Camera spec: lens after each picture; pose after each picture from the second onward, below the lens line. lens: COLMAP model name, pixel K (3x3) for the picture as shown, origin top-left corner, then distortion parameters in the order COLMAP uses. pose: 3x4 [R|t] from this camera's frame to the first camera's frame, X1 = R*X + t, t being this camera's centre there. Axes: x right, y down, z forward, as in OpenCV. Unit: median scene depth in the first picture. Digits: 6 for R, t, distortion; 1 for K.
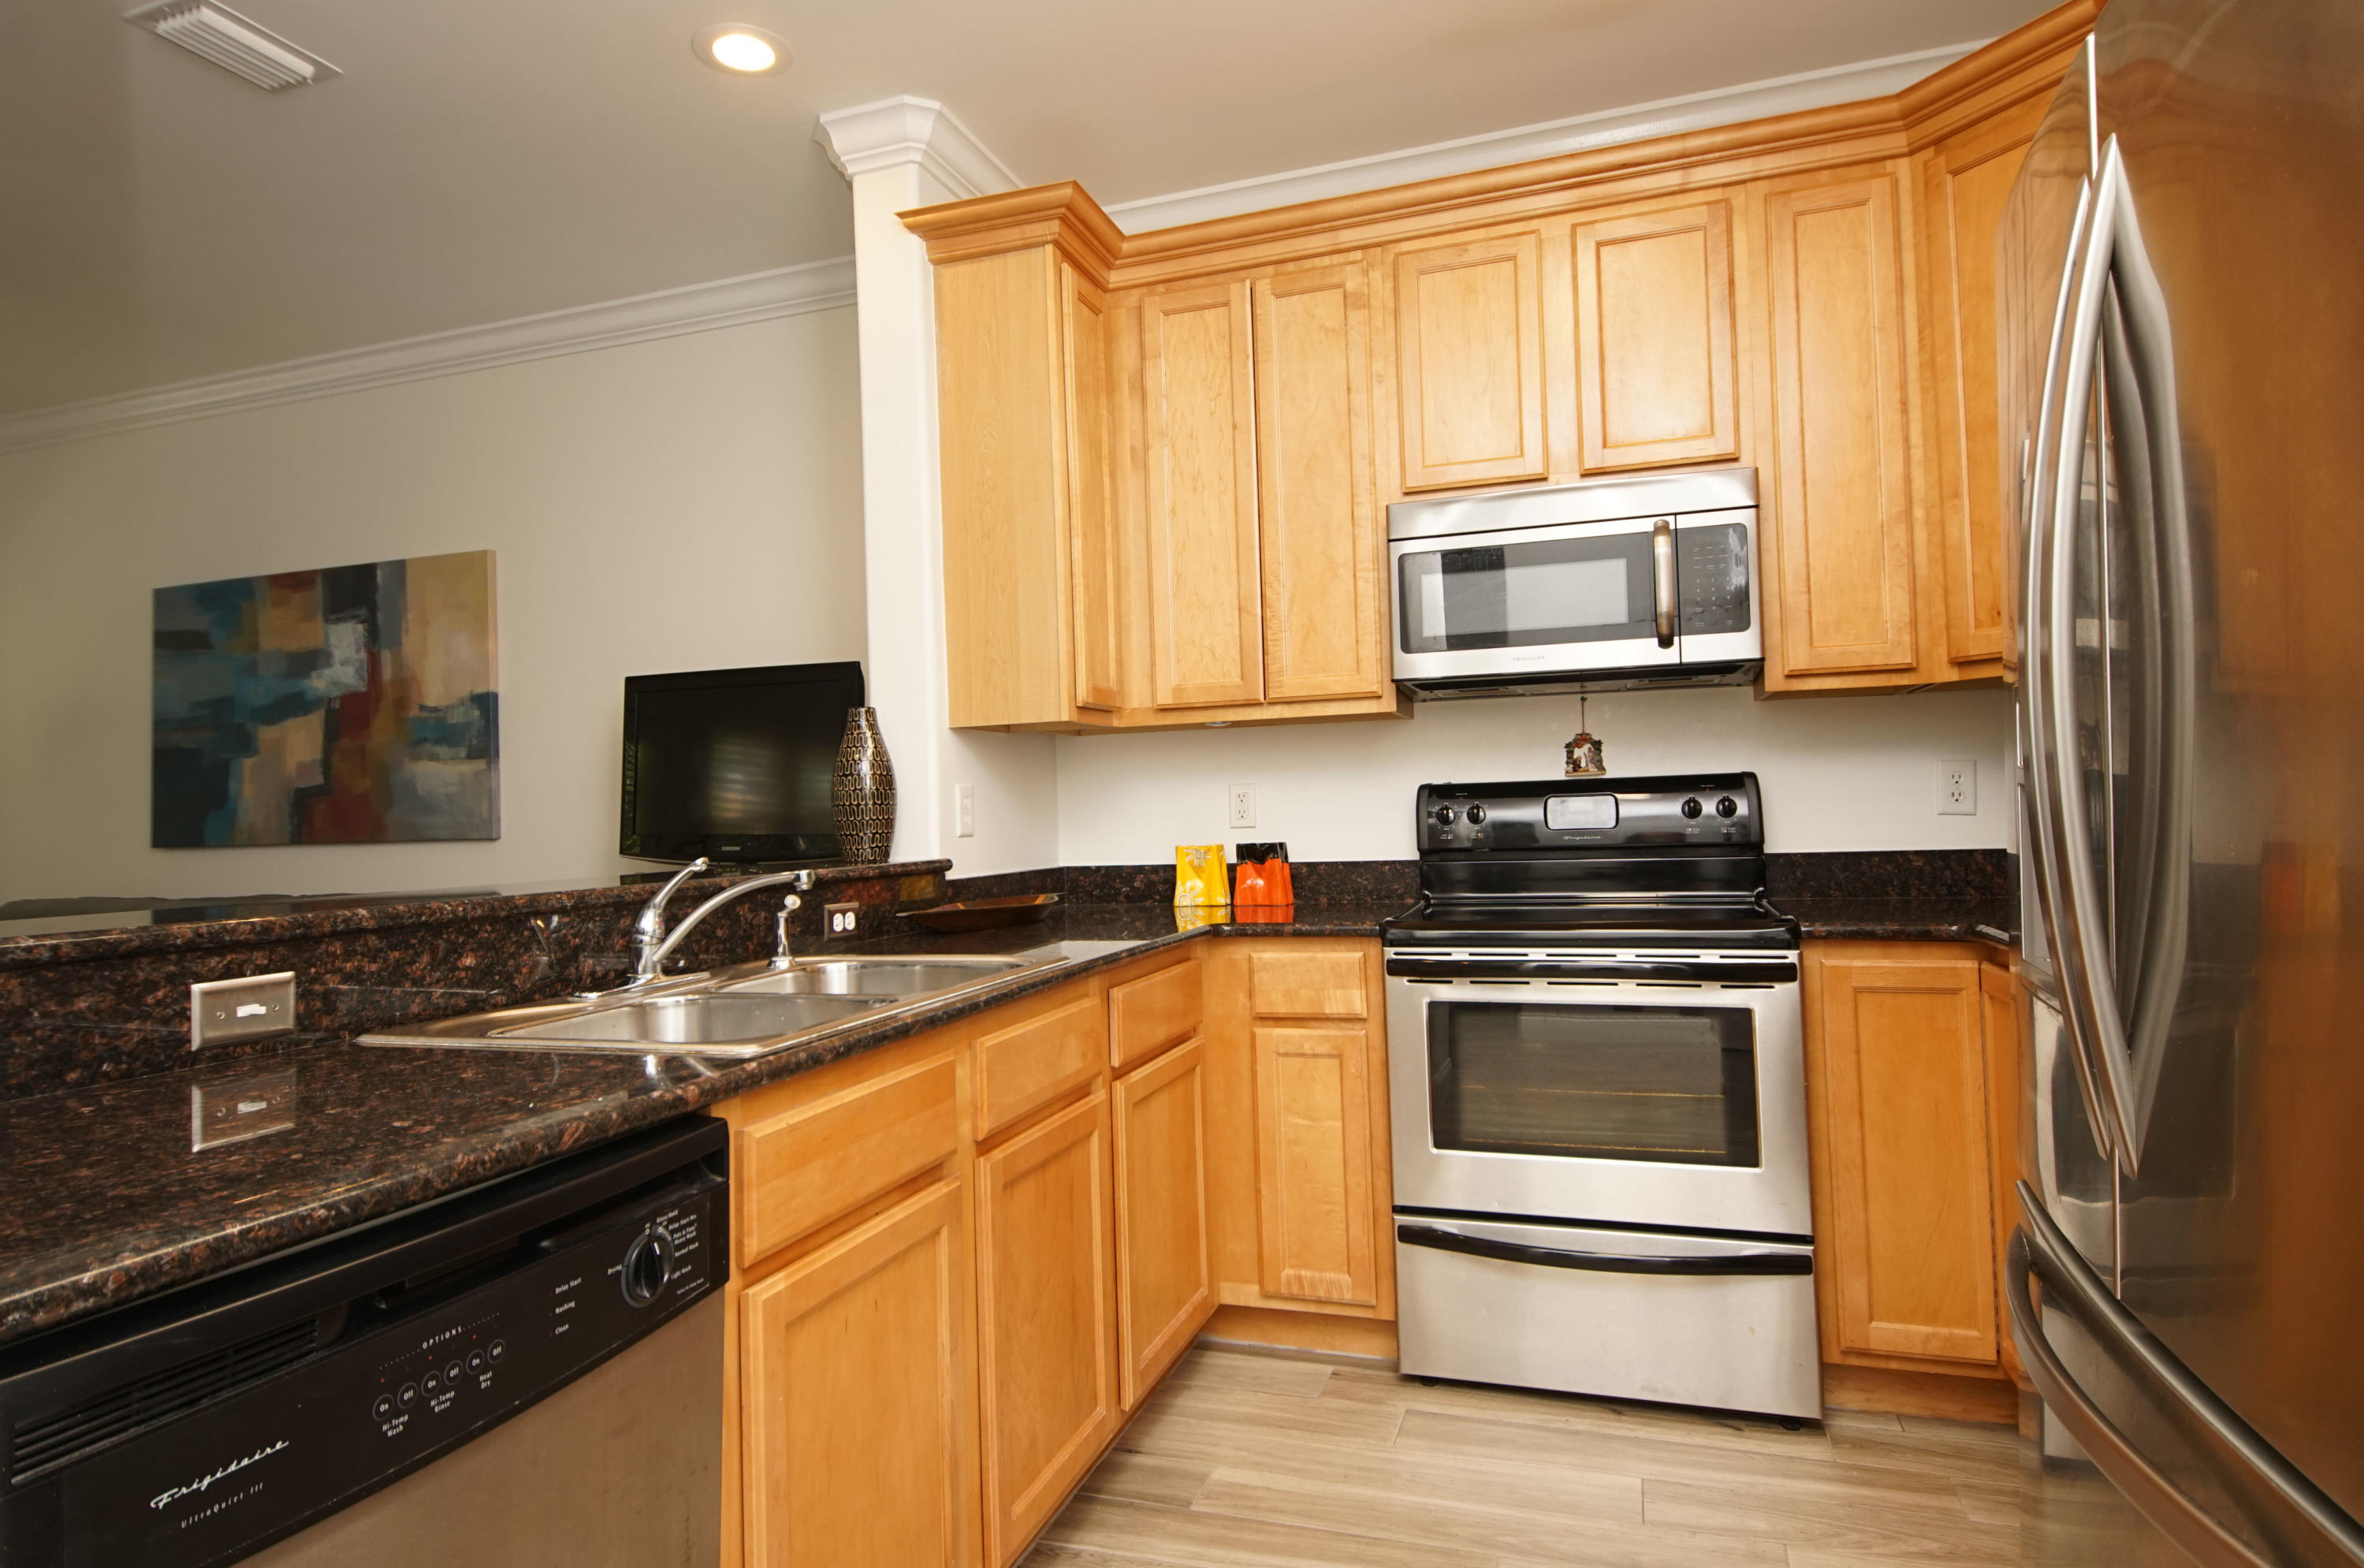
lens RADIAL K [[1310.0, 0, 1173.0], [0, 1310.0, 772.1], [0, 0, 1]] dist [0.038825, -0.033425]
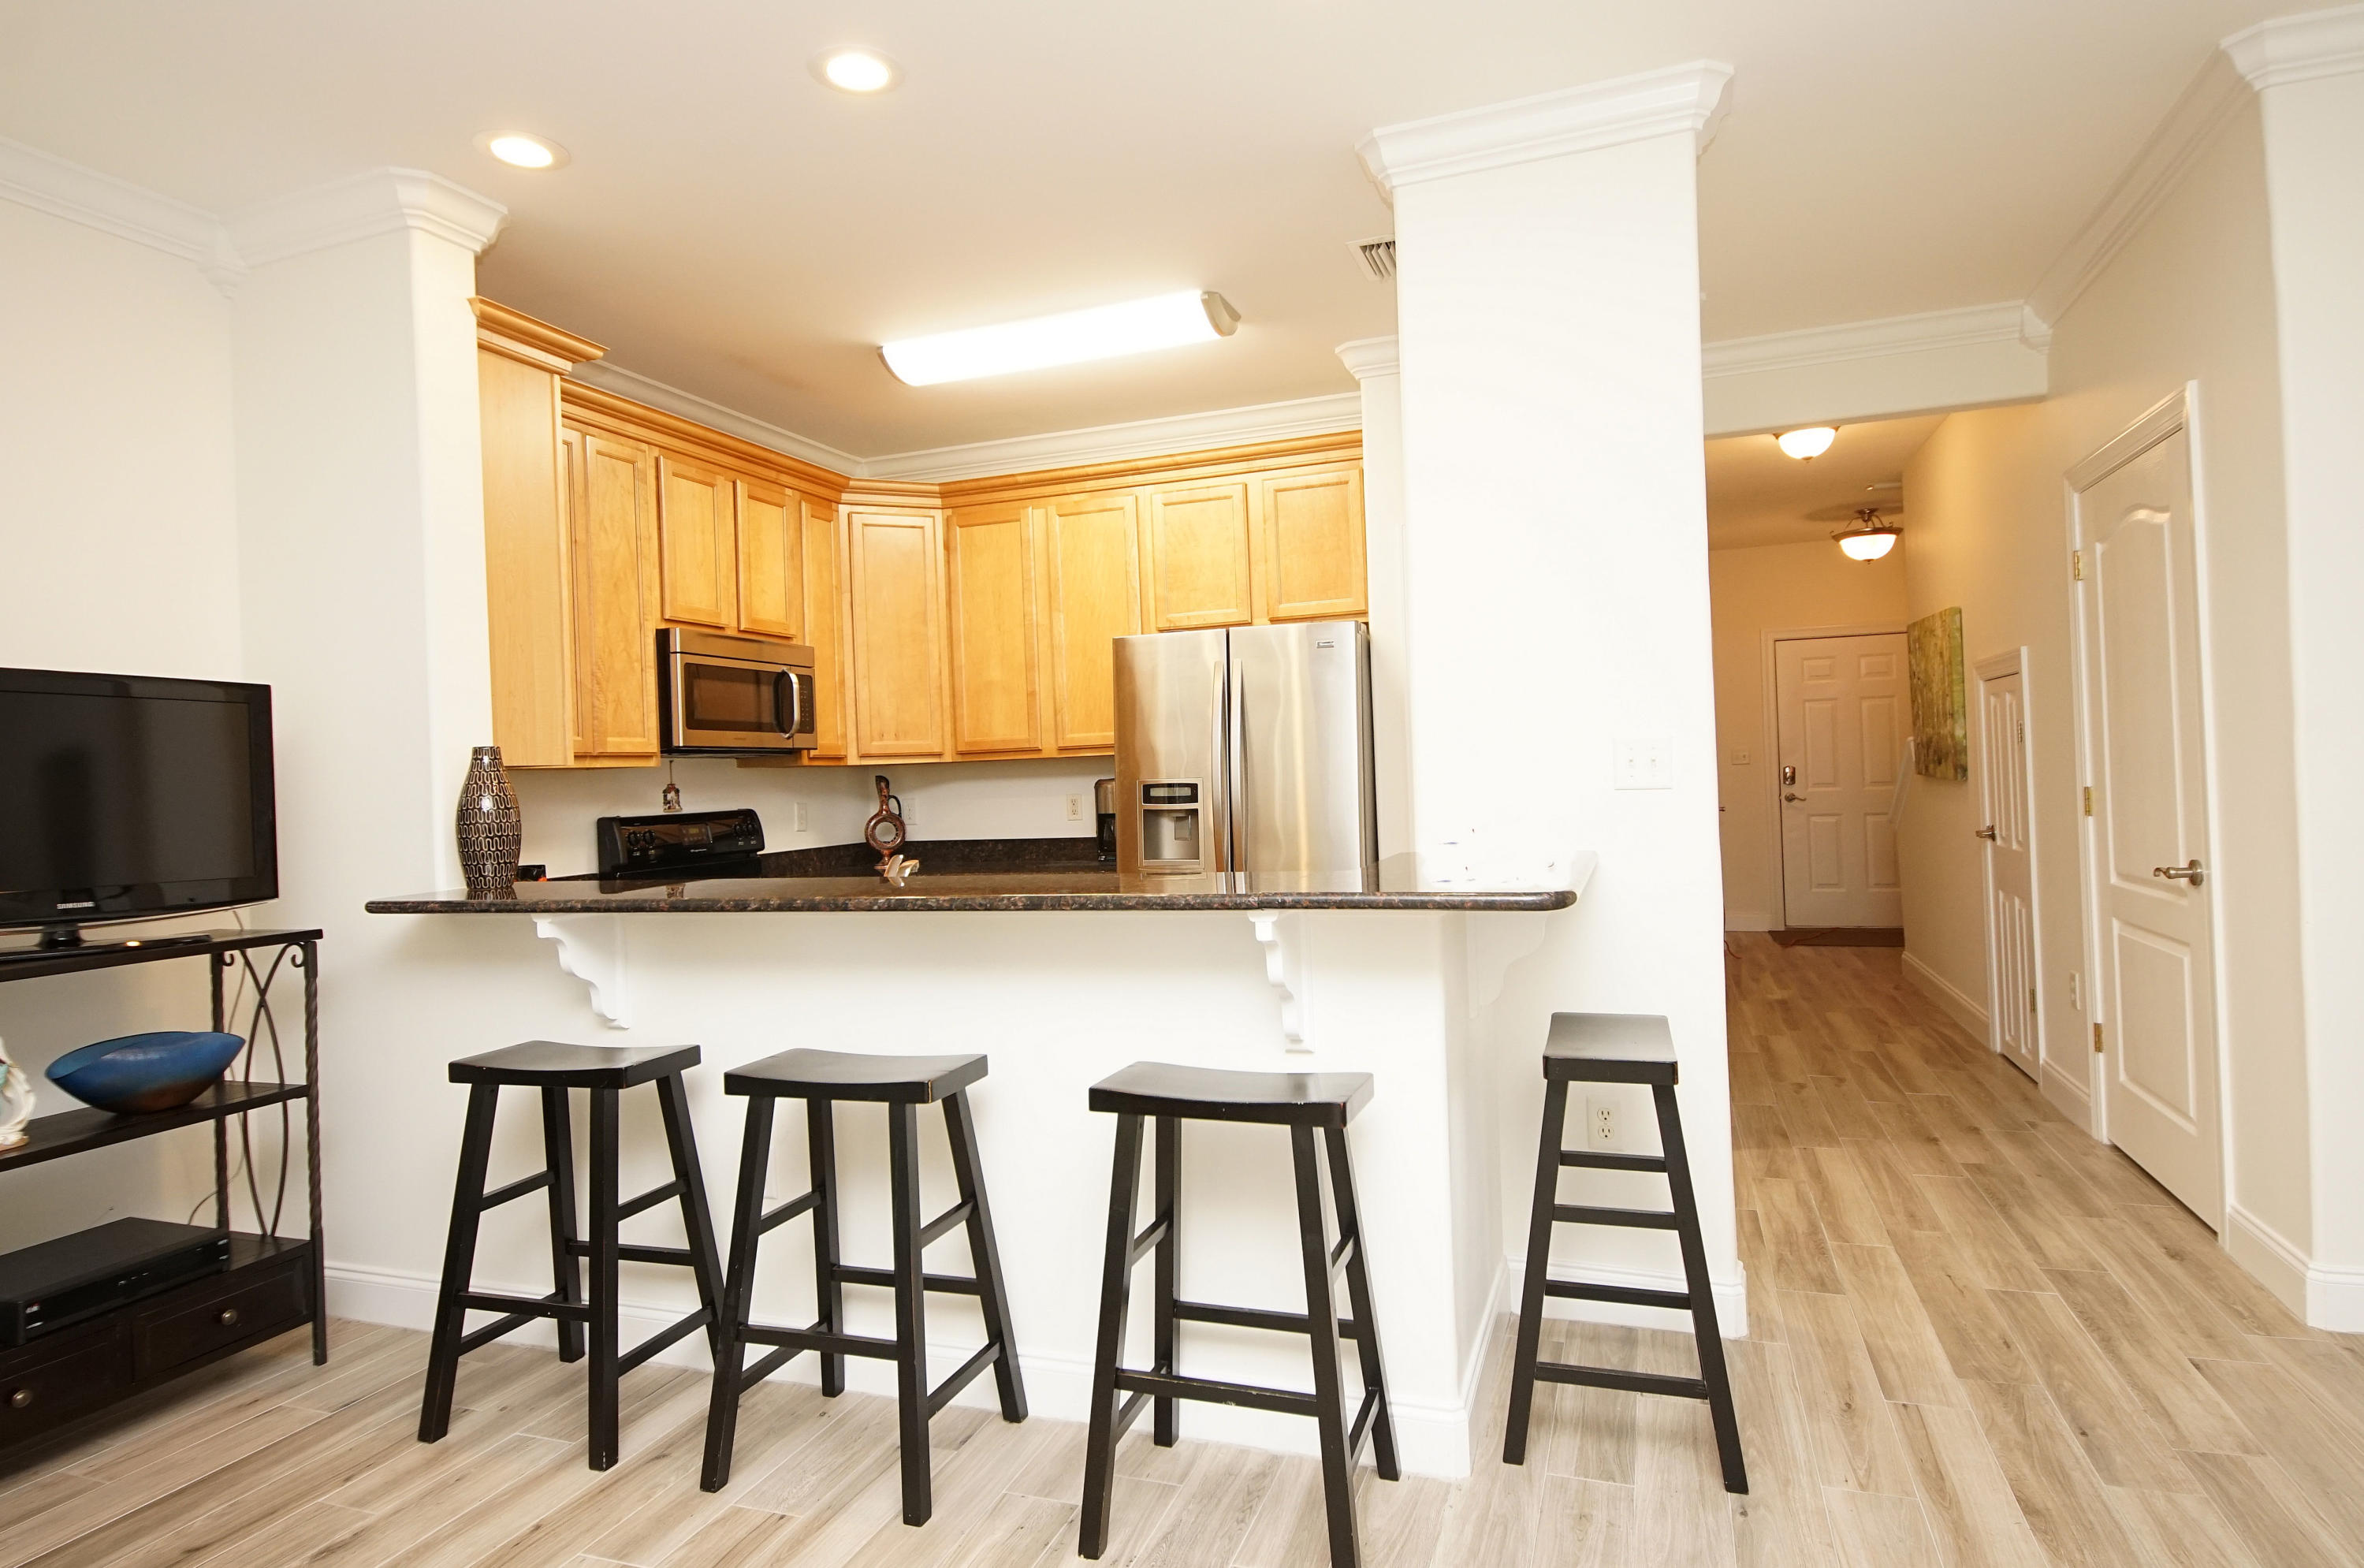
lens RADIAL K [[1310.0, 0, 1173.0], [0, 1310.0, 772.1], [0, 0, 1]] dist [0.038825, -0.033425]
pose [[0.025876, 0.031717, 0.999162, -0.895162], [0.004994, 0.999480, -0.031857, 0.006680], [-0.999653, 0.005814, 0.025704, 0.276114]]
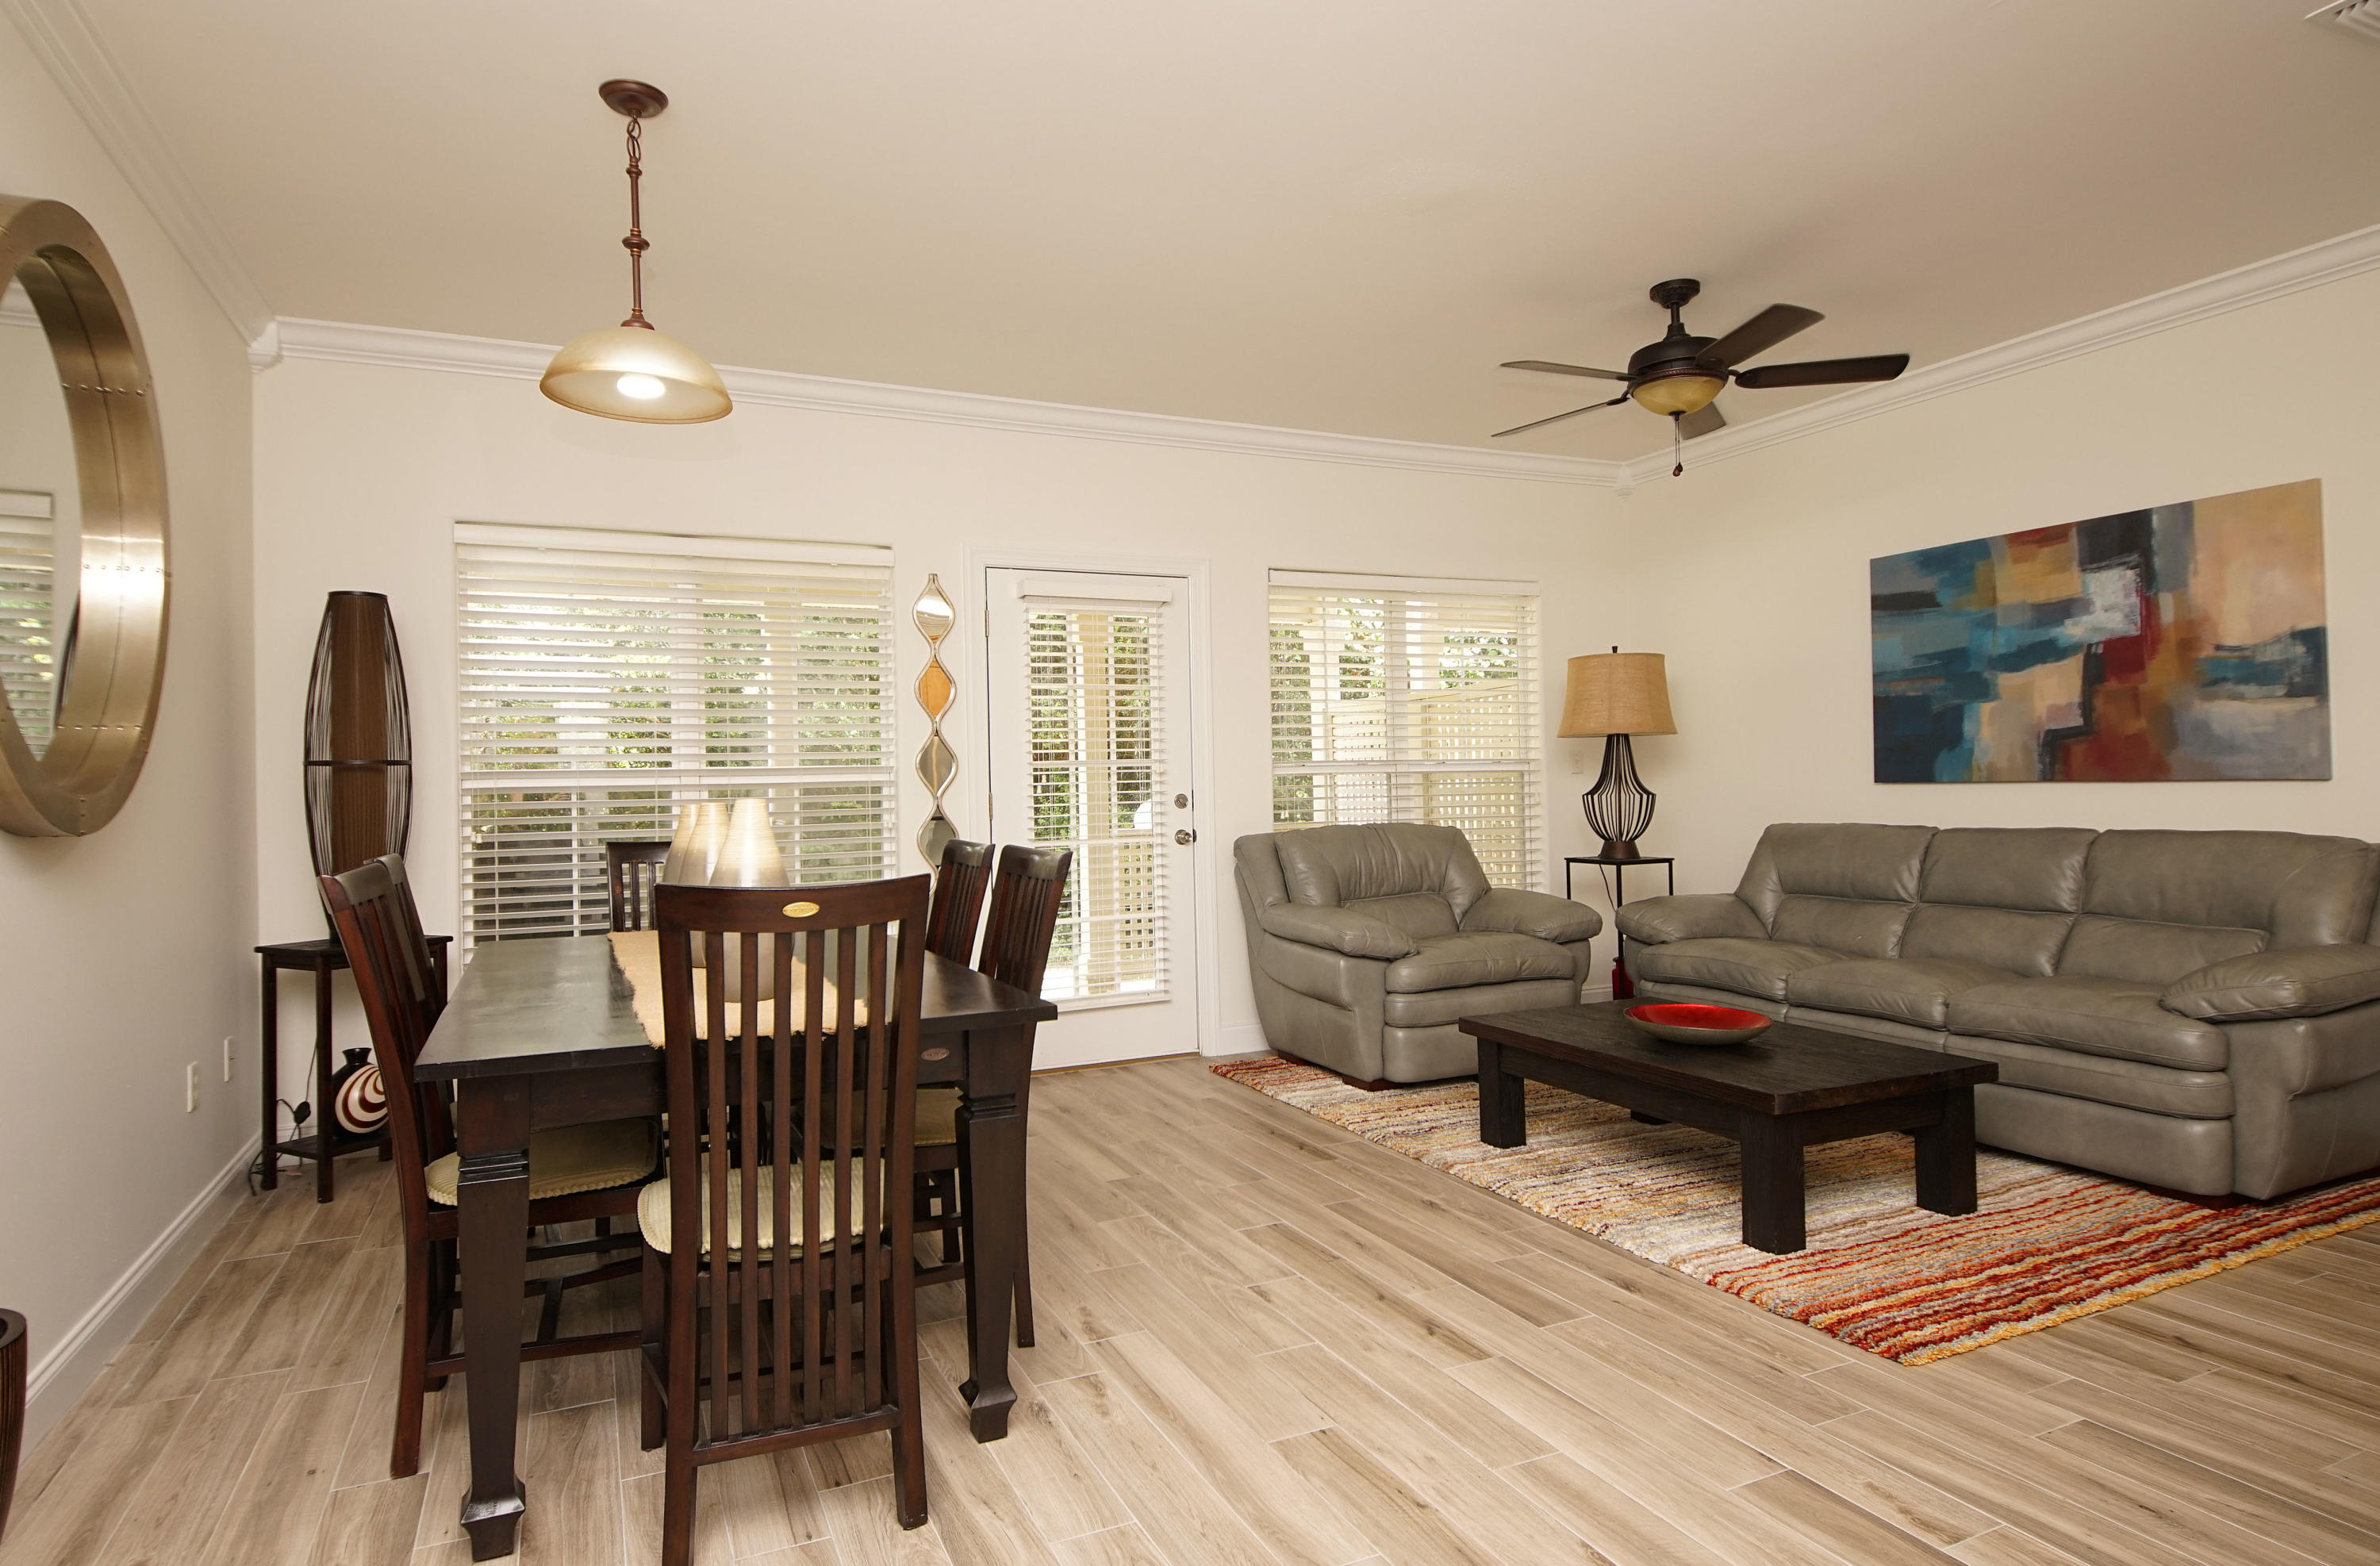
lens RADIAL K [[1296.9, 0, 1156.8], [0, 1296.9, 765.2], [0, 0, 1]] dist [0.033647, -0.039216]
pose [[0.677486, 0.006597, -0.735506, -0.388687], [0.021562, 0.999352, 0.028825, -0.005471], [0.735220, -0.035387, 0.676905, -0.261759]]
